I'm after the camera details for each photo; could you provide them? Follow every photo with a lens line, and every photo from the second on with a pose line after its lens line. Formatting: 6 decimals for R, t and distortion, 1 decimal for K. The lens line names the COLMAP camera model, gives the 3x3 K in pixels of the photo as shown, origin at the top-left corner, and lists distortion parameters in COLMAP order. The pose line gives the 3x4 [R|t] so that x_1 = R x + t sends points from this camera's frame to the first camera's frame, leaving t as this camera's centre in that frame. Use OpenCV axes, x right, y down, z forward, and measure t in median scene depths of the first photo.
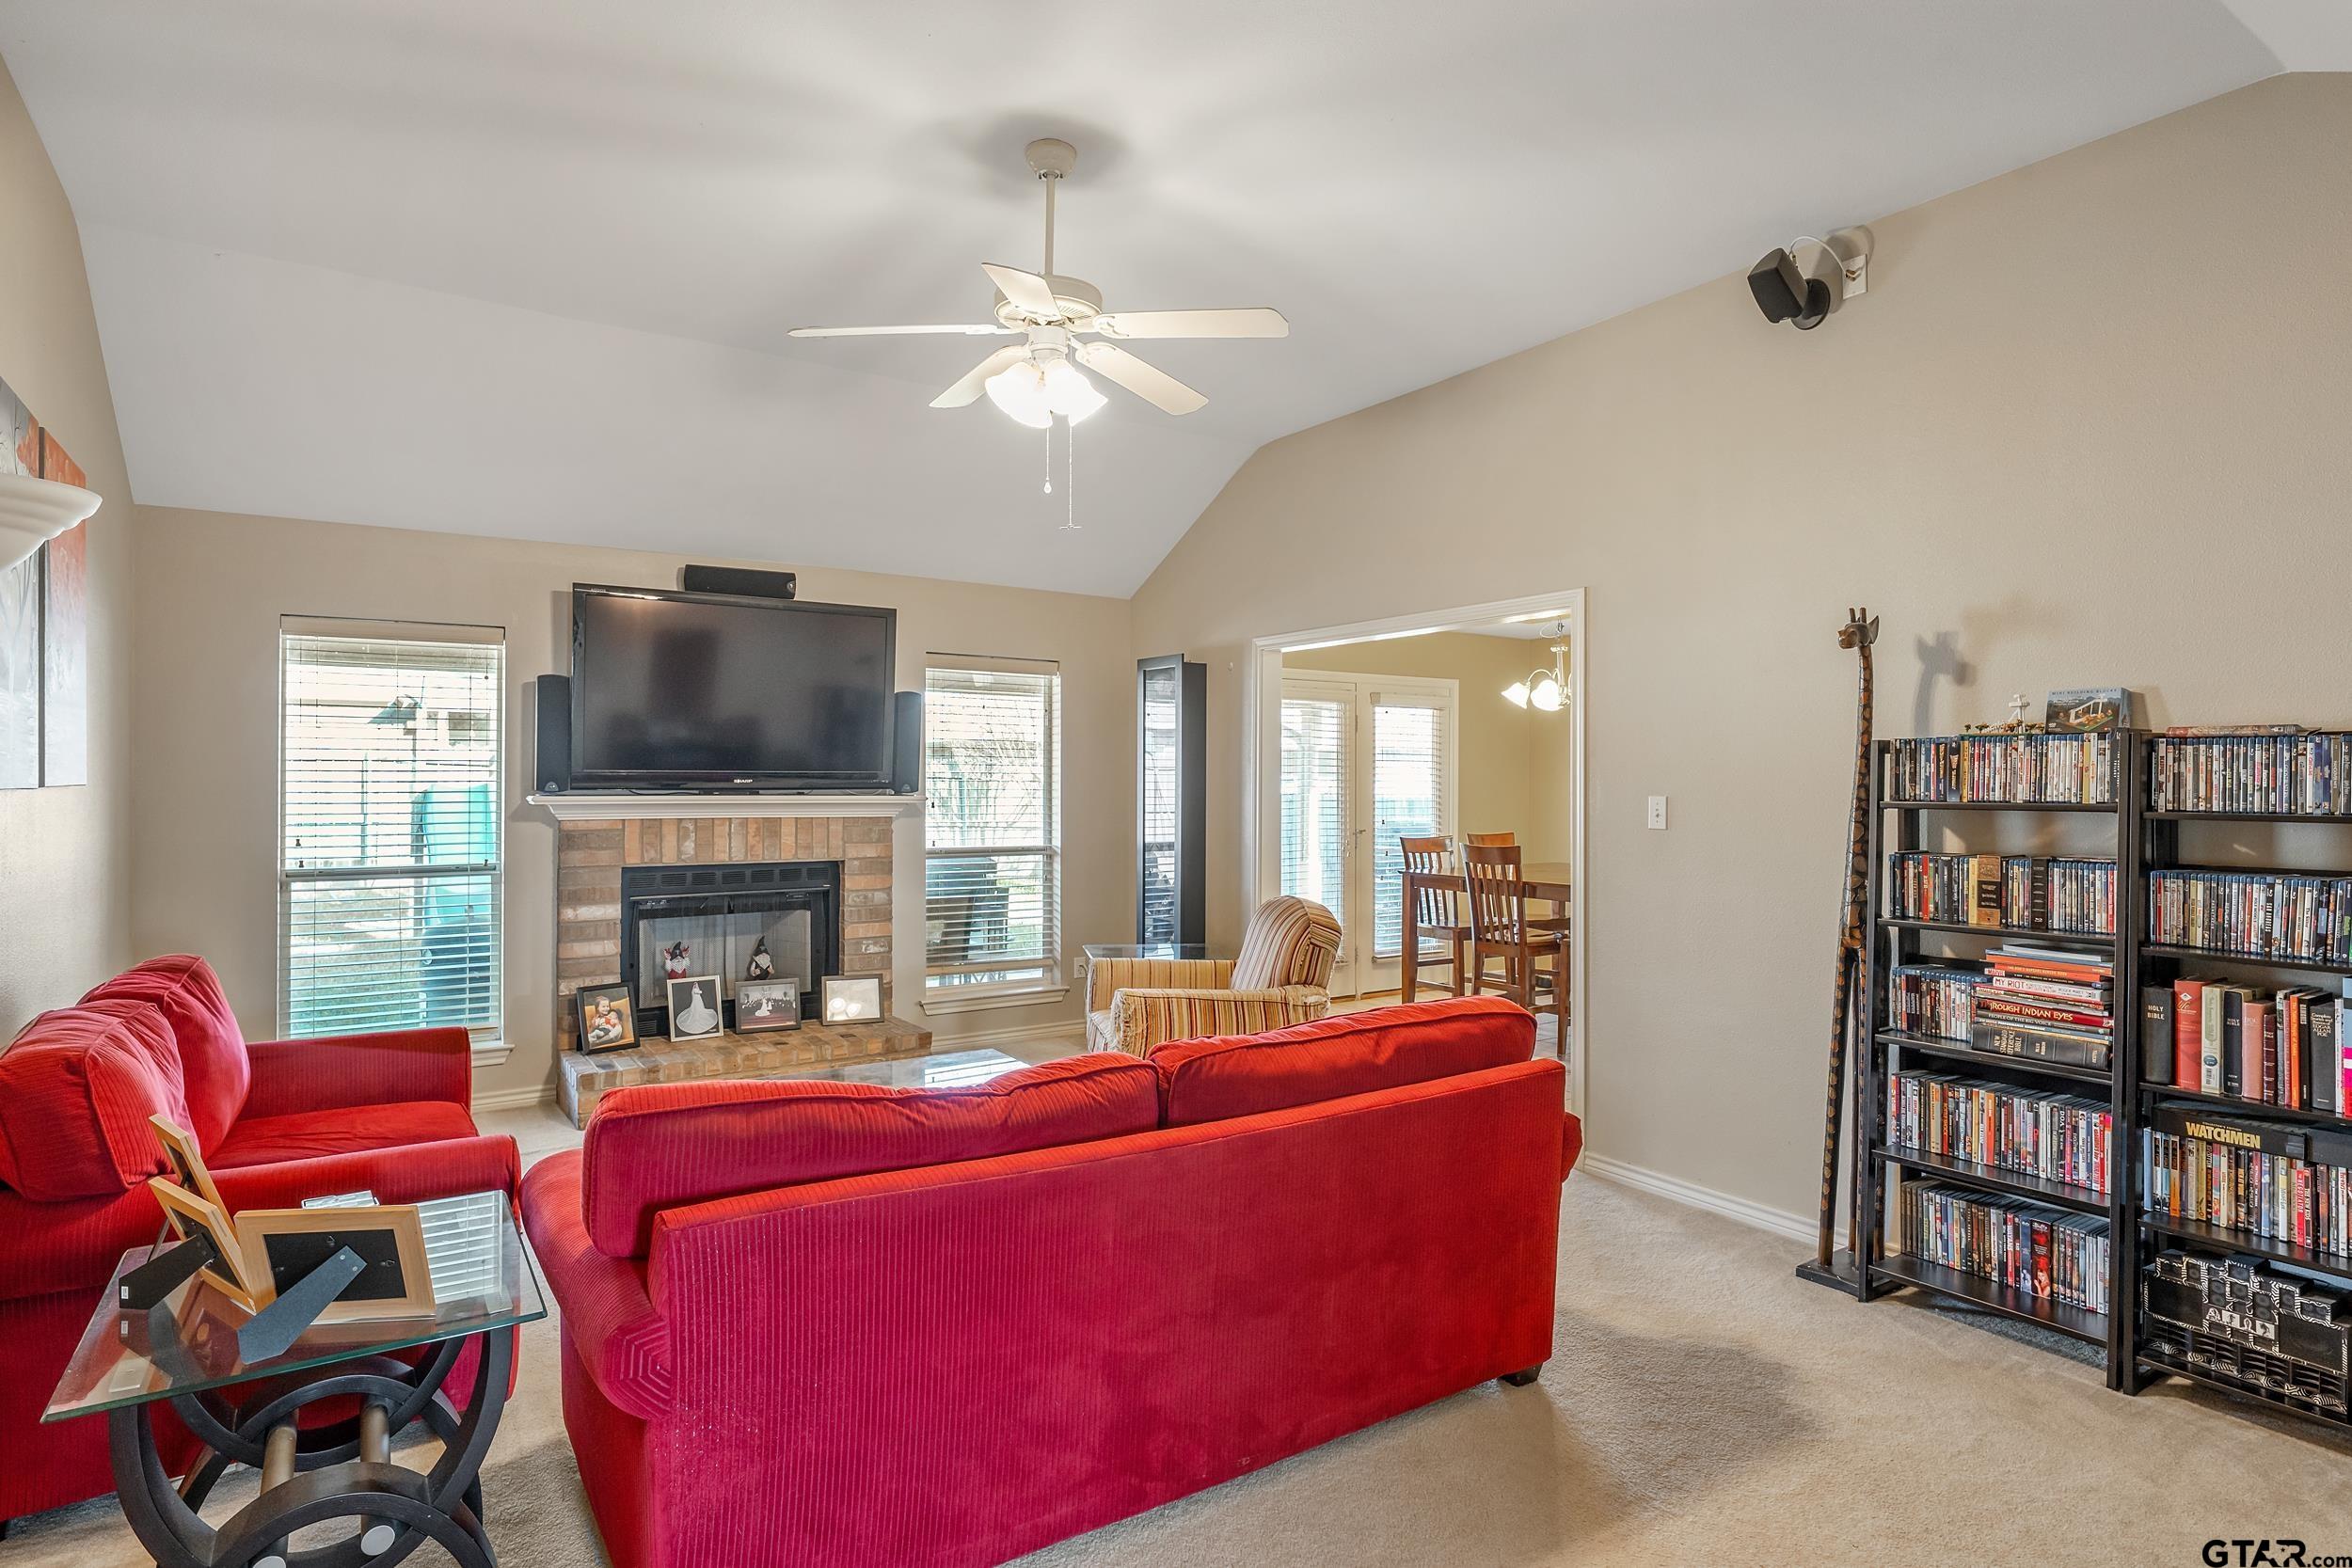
lens RADIAL K [[1255.3, 0, 1176.0], [0, 1255.3, 784.0], [0, 0, 1]] dist [0.000017, -0.000005]
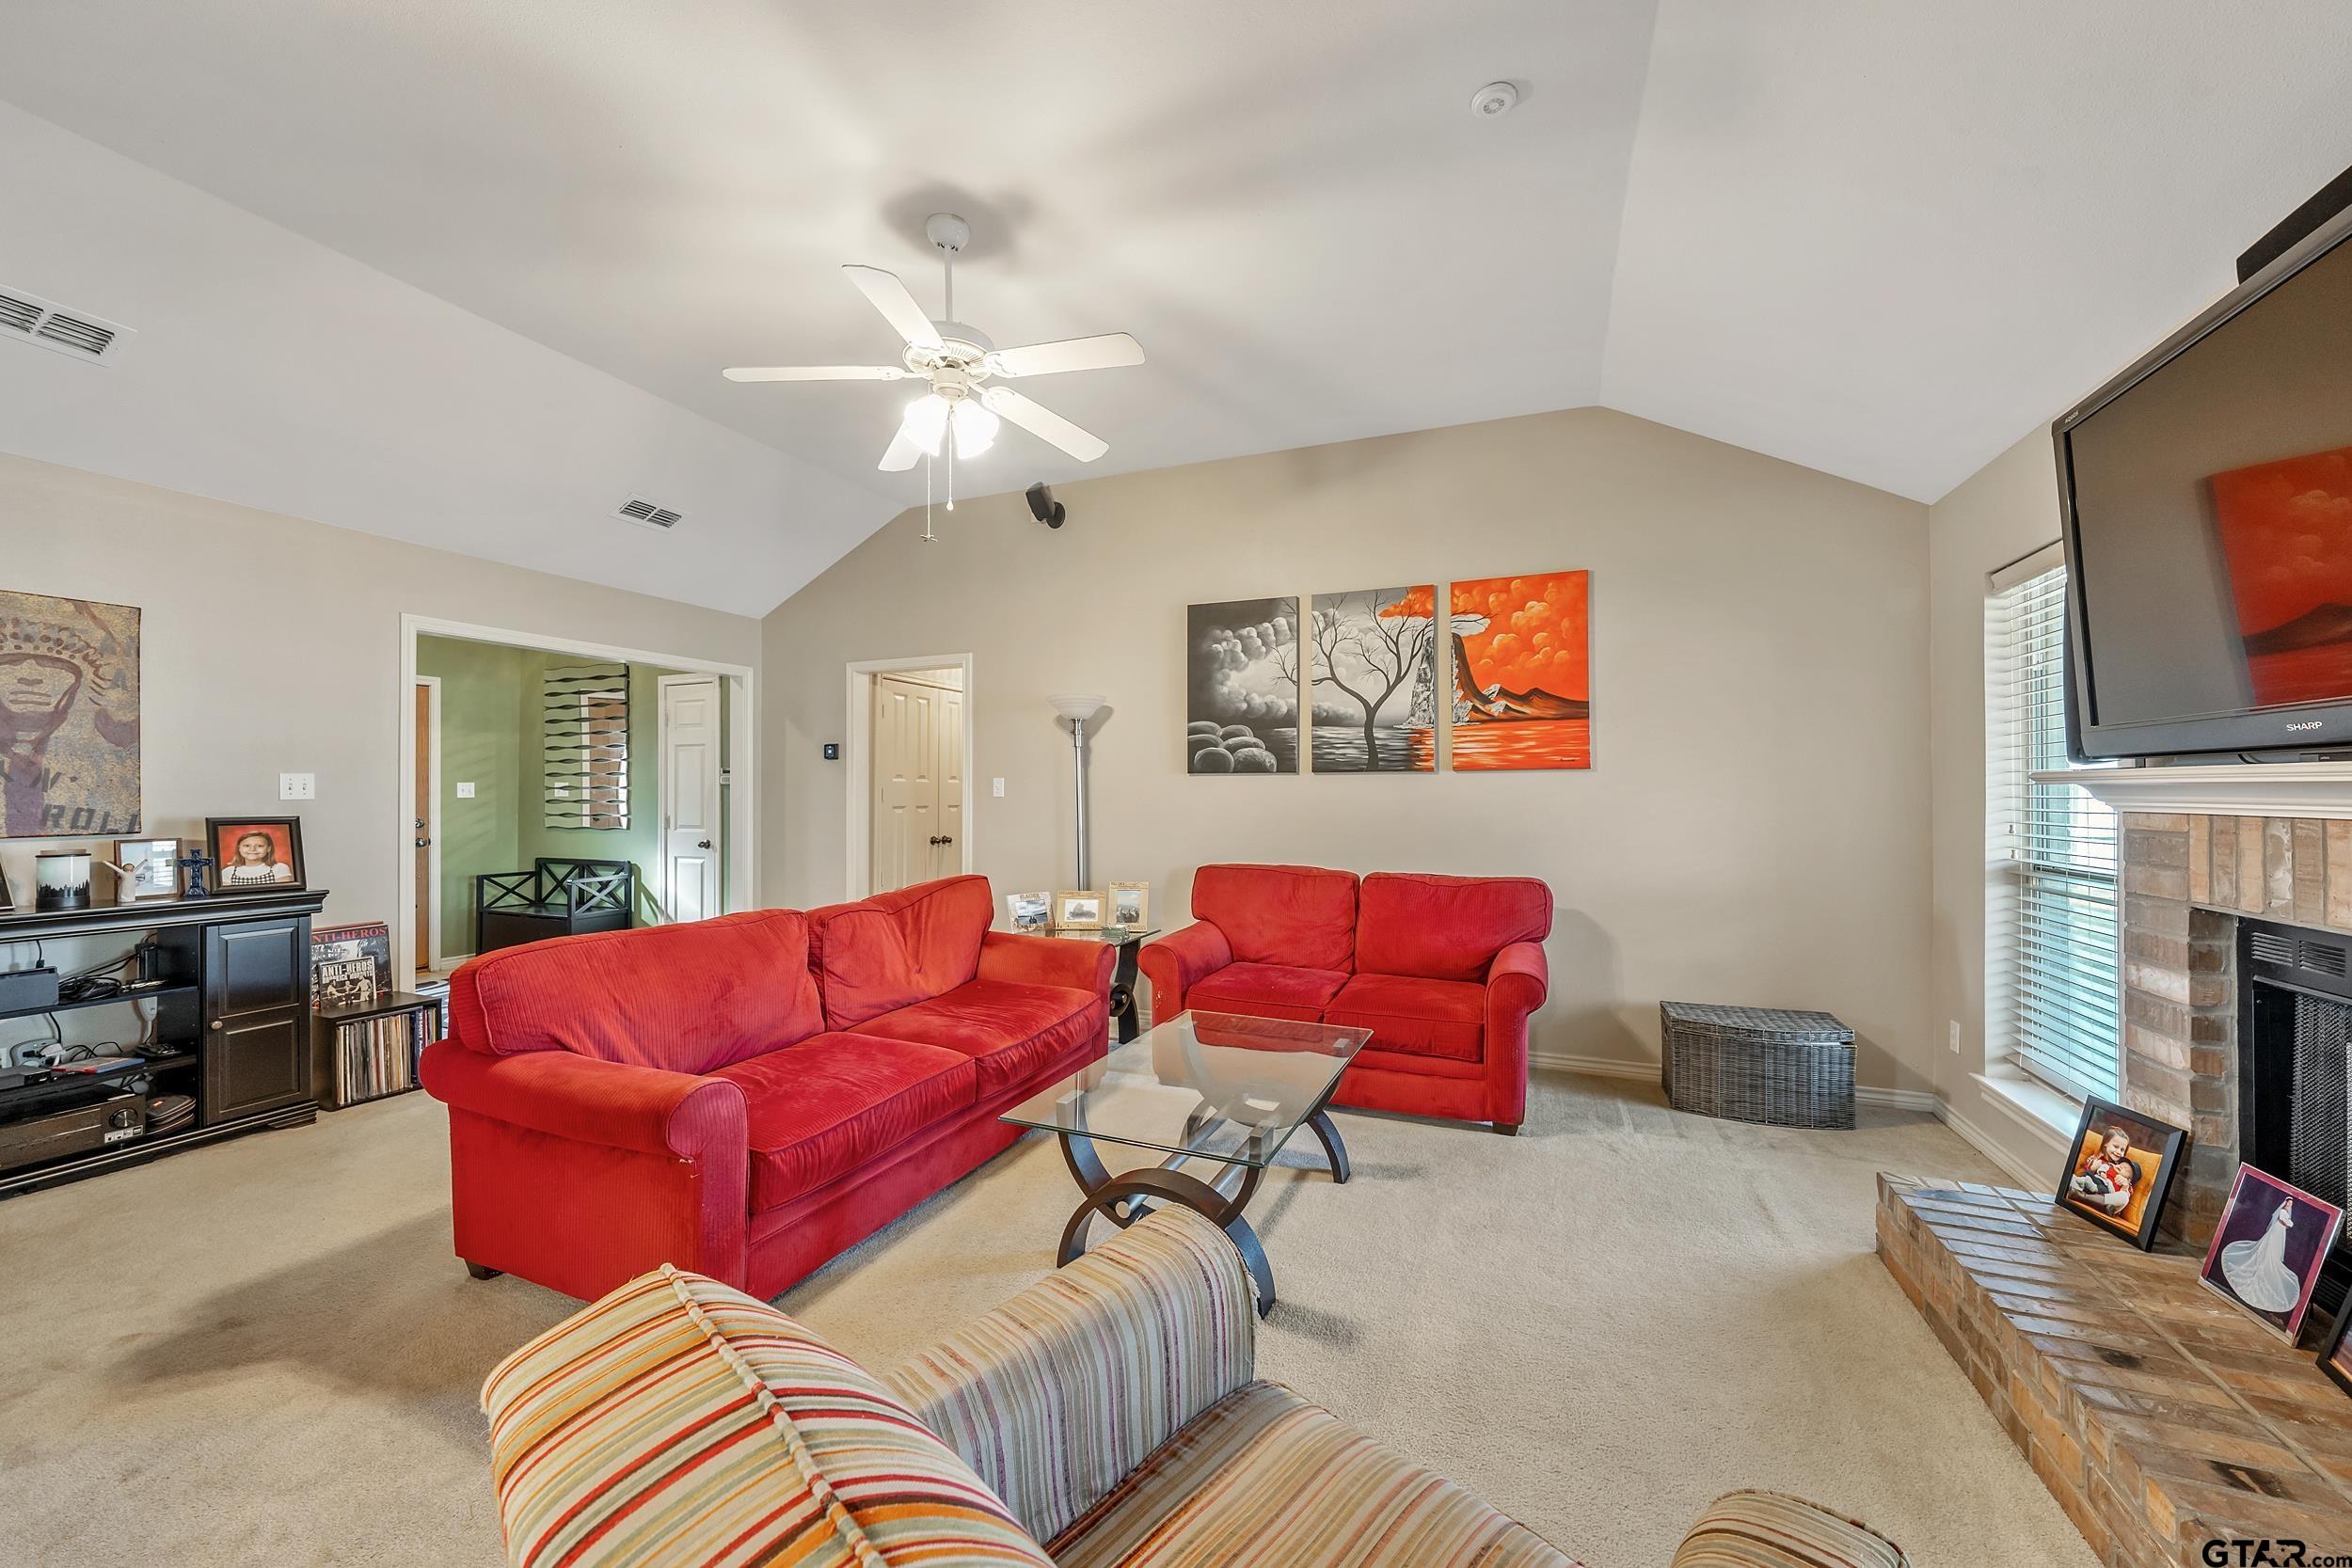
lens RADIAL K [[895.2, 0, 1176.0], [0, 895.2, 784.0], [0, 0, 1]] dist [-0.000038, 0.000012]
pose [[-0.835056, -0.004546, -0.550146, 0.110575], [-0.001026, 0.999977, -0.006706, 0.019413], [0.550163, -0.005036, -0.835042, 1.096599]]
